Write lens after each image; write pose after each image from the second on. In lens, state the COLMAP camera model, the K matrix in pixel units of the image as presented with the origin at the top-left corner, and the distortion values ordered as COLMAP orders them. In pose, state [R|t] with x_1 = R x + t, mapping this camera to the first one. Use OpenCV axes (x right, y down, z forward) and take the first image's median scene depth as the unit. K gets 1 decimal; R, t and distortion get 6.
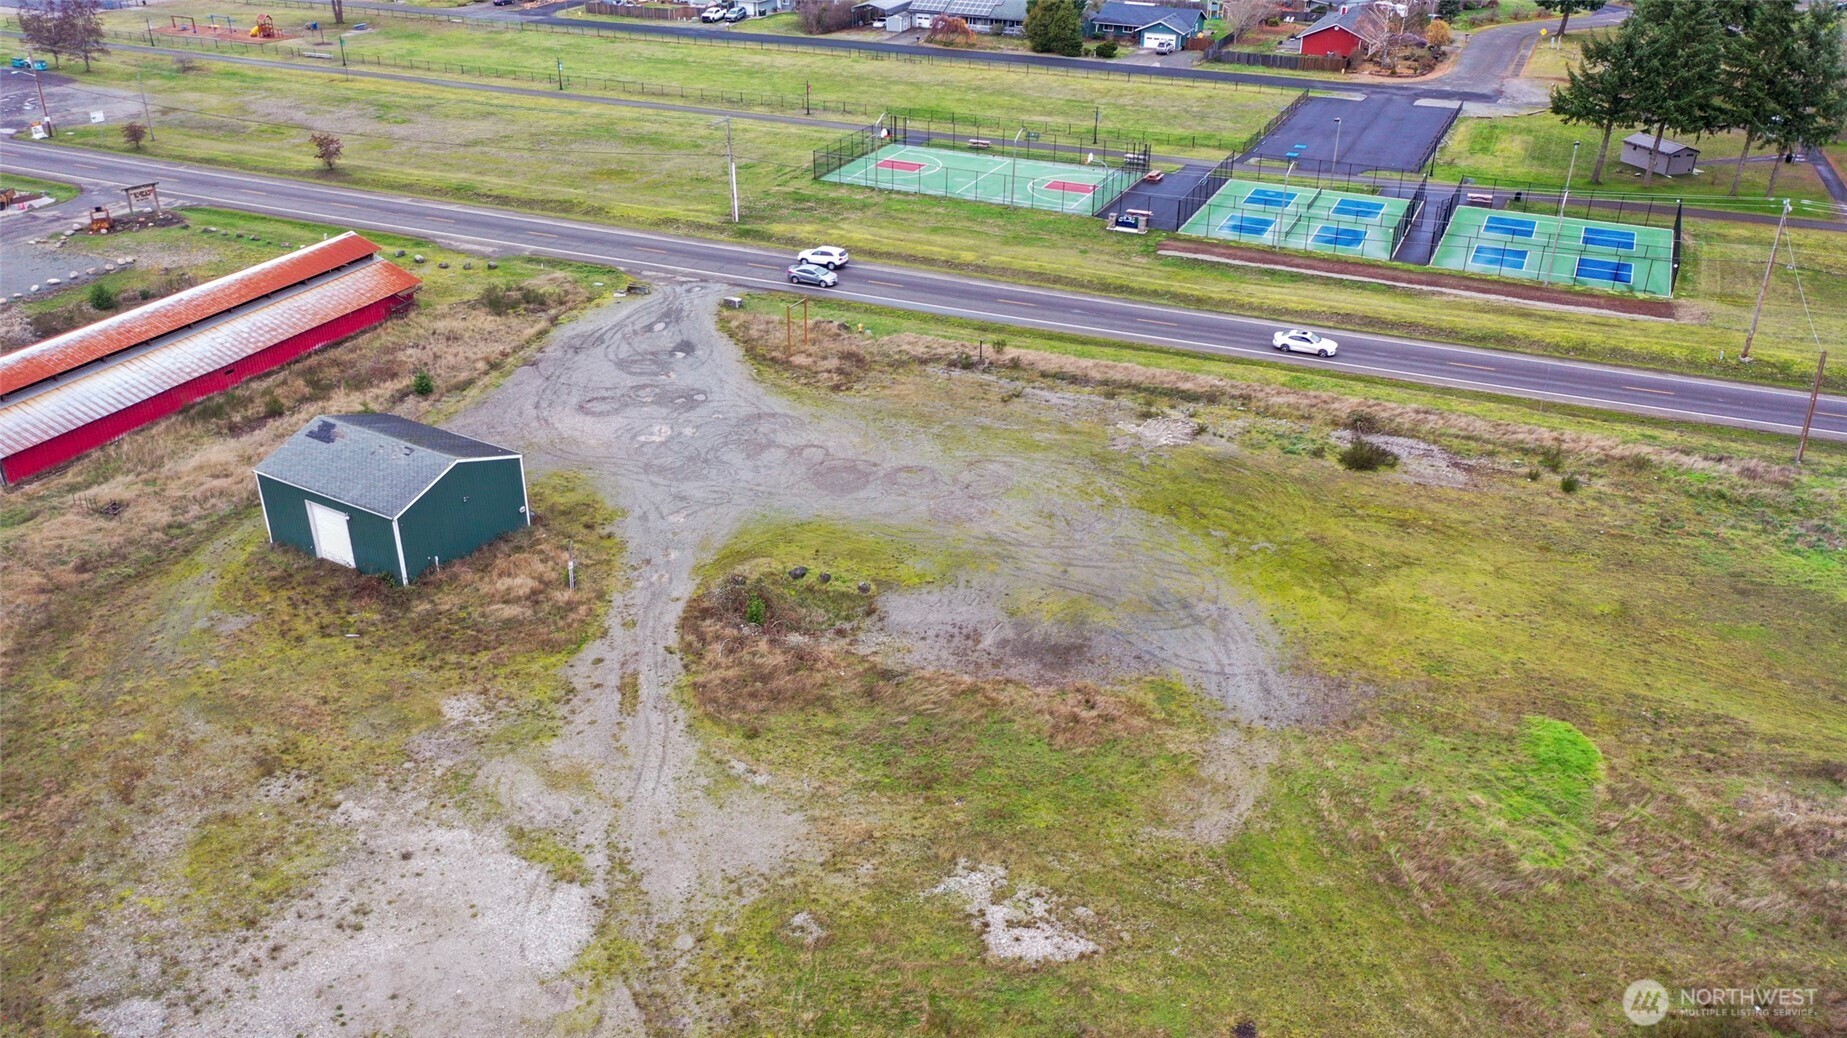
lens RADIAL K [[1473.0, 0, 923.5], [0, 1473.0, 519.0], [0, 0, 1]] dist [0.014197, 0.000832]
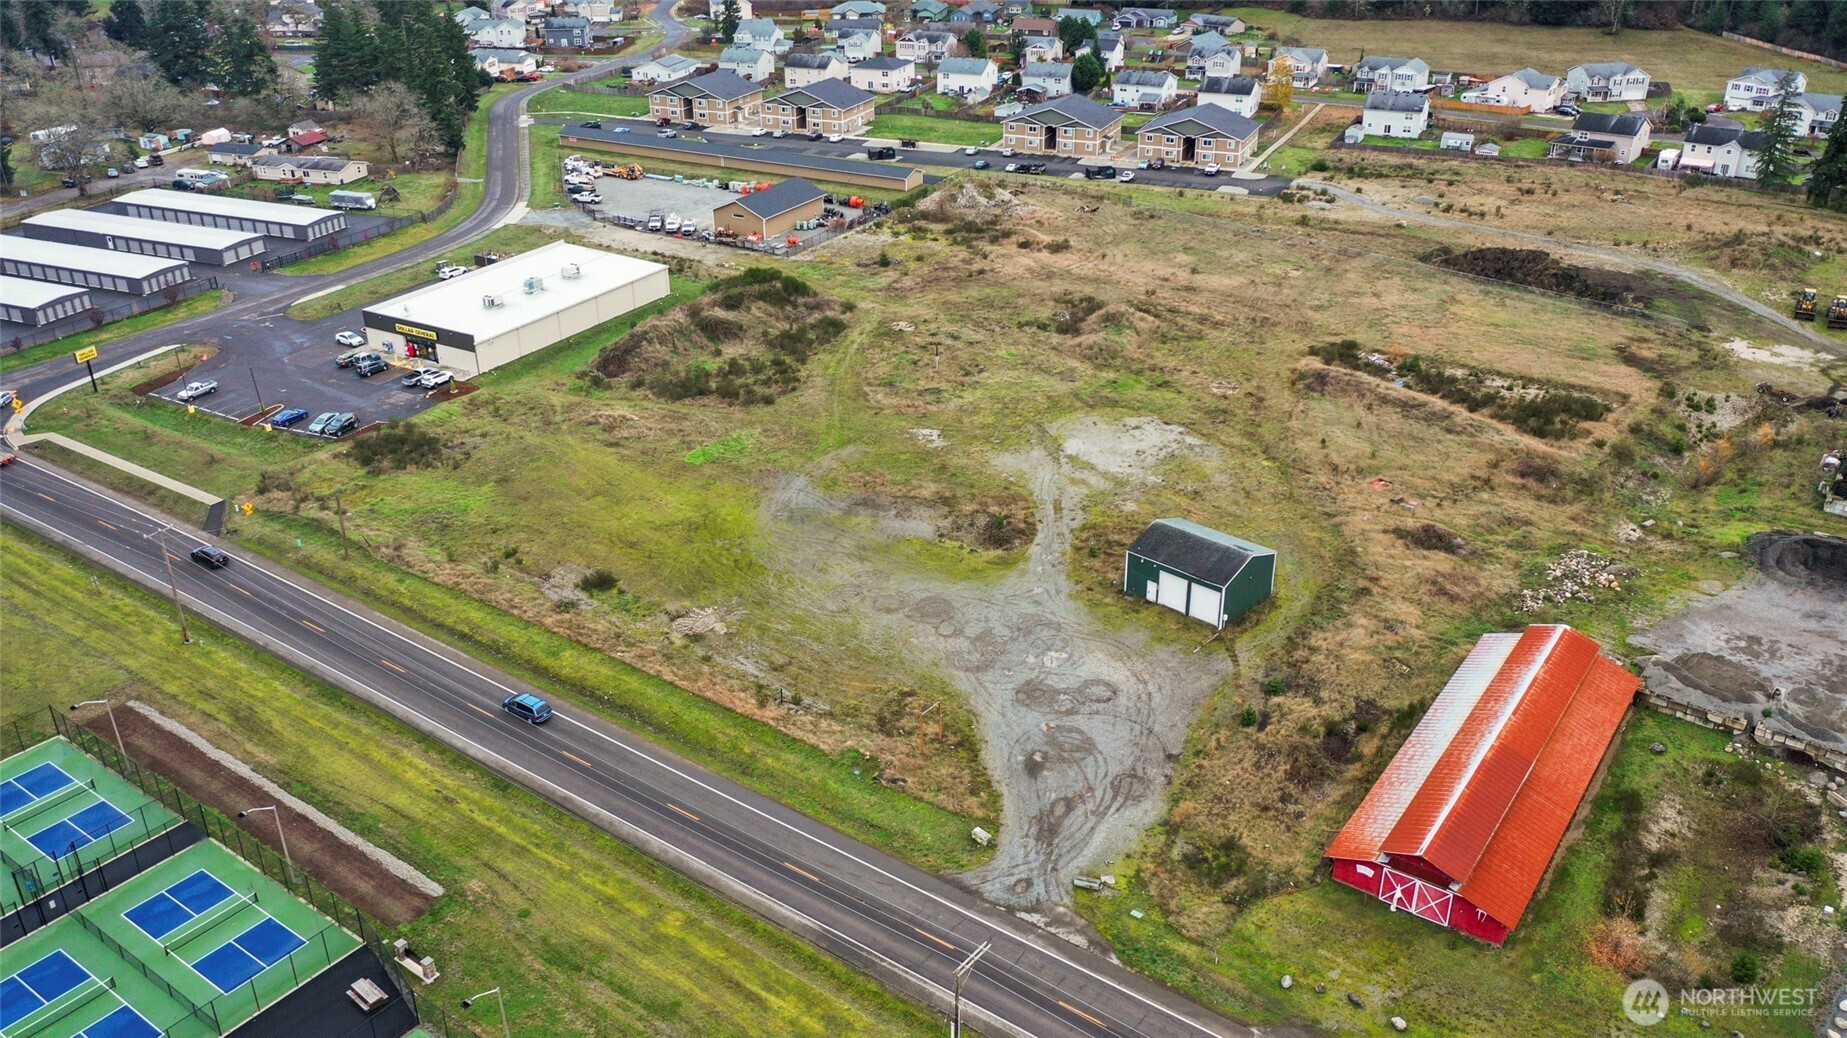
lens RADIAL K [[1473.0, 0, 923.5], [0, 1473.0, 519.0], [0, 0, 1]] dist [0.014197, 0.000832]
pose [[-0.978111, -0.093493, 0.185897, -0.274439], [0.096519, 0.587610, 0.803367, -1.120603], [-0.184344, 0.803725, -0.565724, 1.523008]]
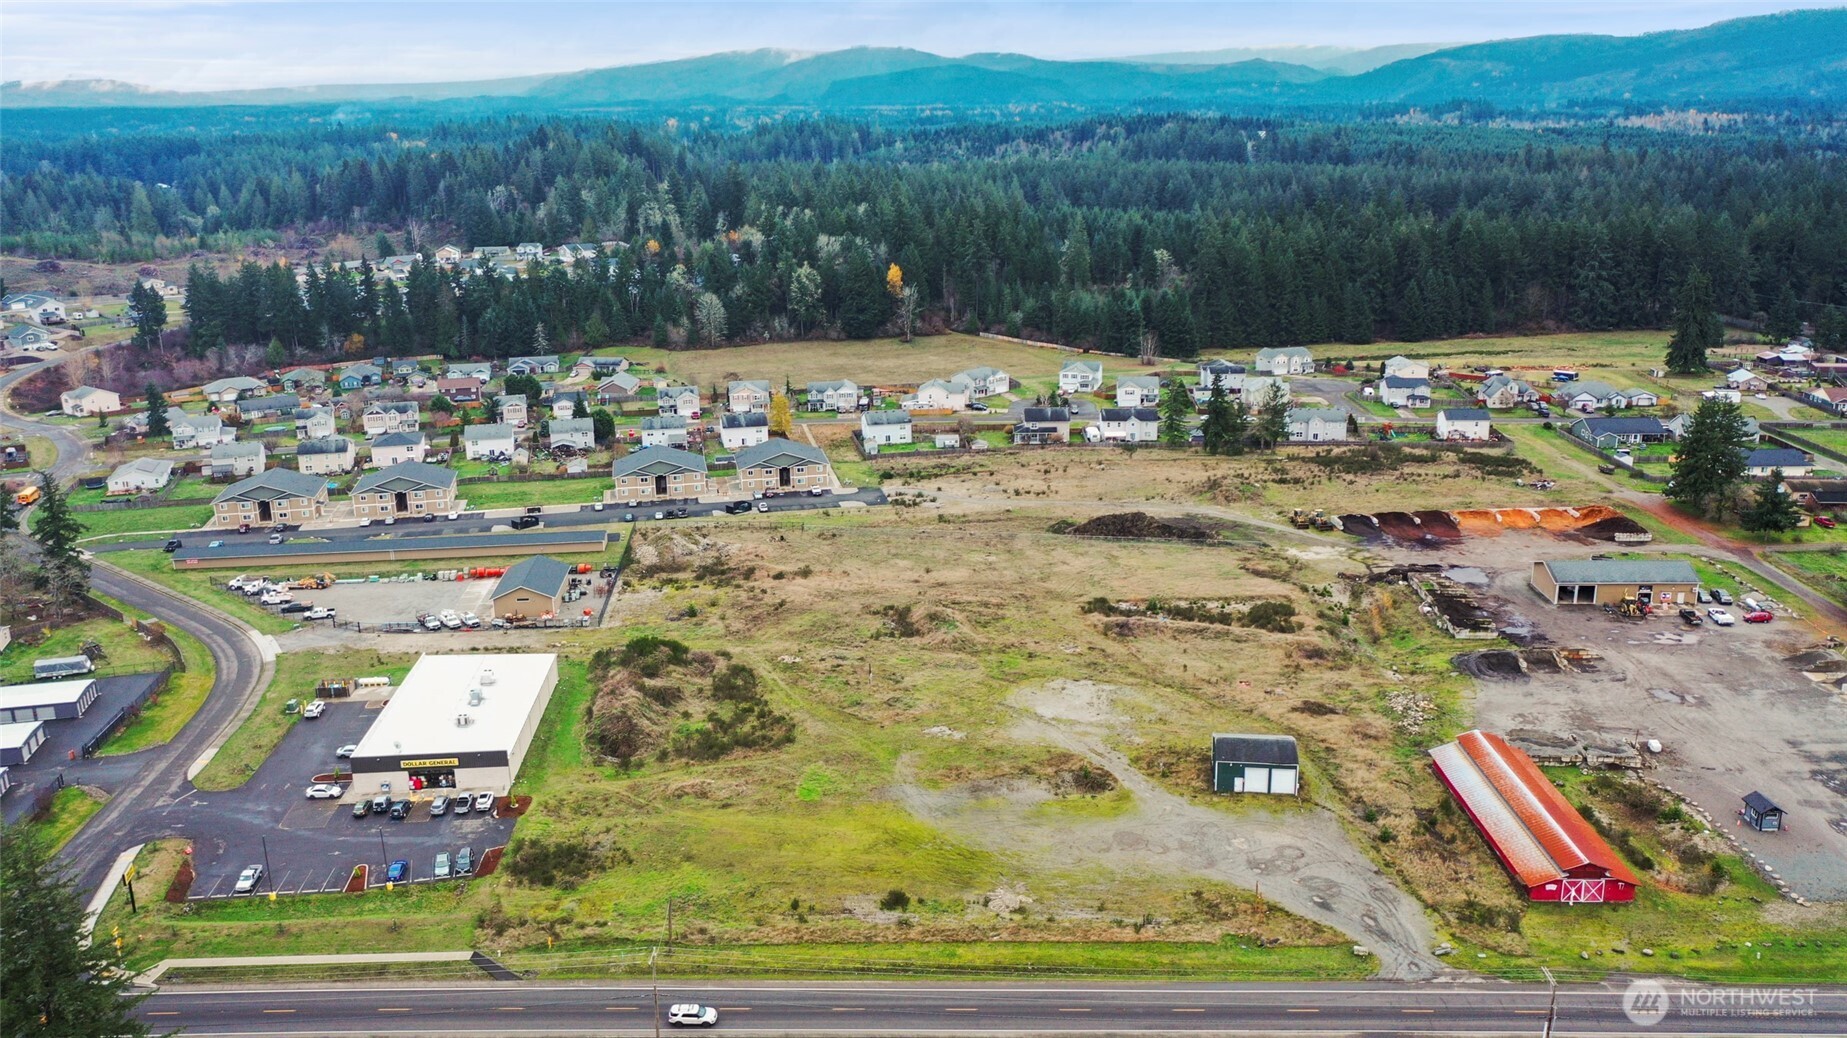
lens RADIAL K [[1473.0, 0, 923.5], [0, 1473.0, 519.0], [0, 0, 1]] dist [0.014197, 0.000832]
pose [[-0.920754, 0.112547, -0.373558, 0.789586], [-0.174788, 0.737024, 0.652875, -1.407129], [0.348800, 0.666430, -0.658946, 1.662740]]
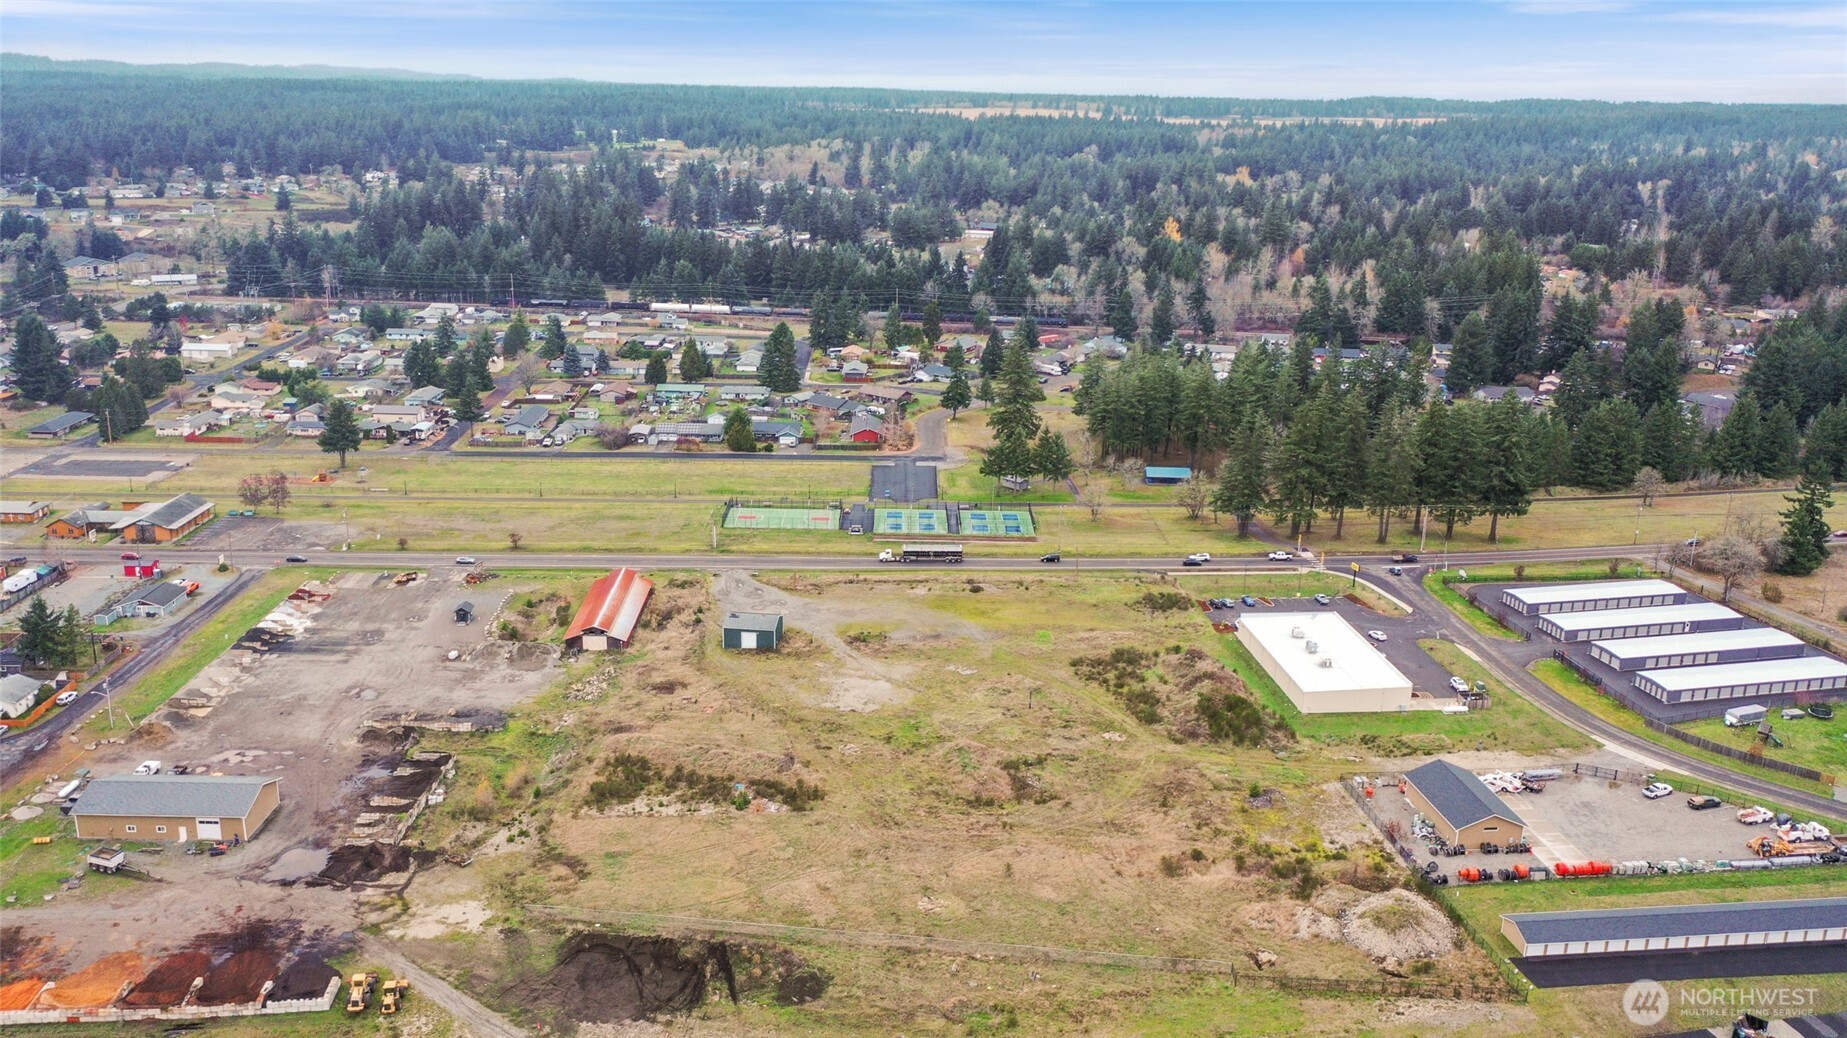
lens RADIAL K [[1473.0, 0, 923.5], [0, 1473.0, 519.0], [0, 0, 1]] dist [0.014197, 0.000832]
pose [[0.905276, -0.111786, 0.409854, -1.123535], [0.182715, 0.973422, -0.138079, 0.232952], [-0.383525, 0.199886, 0.901640, -1.976549]]
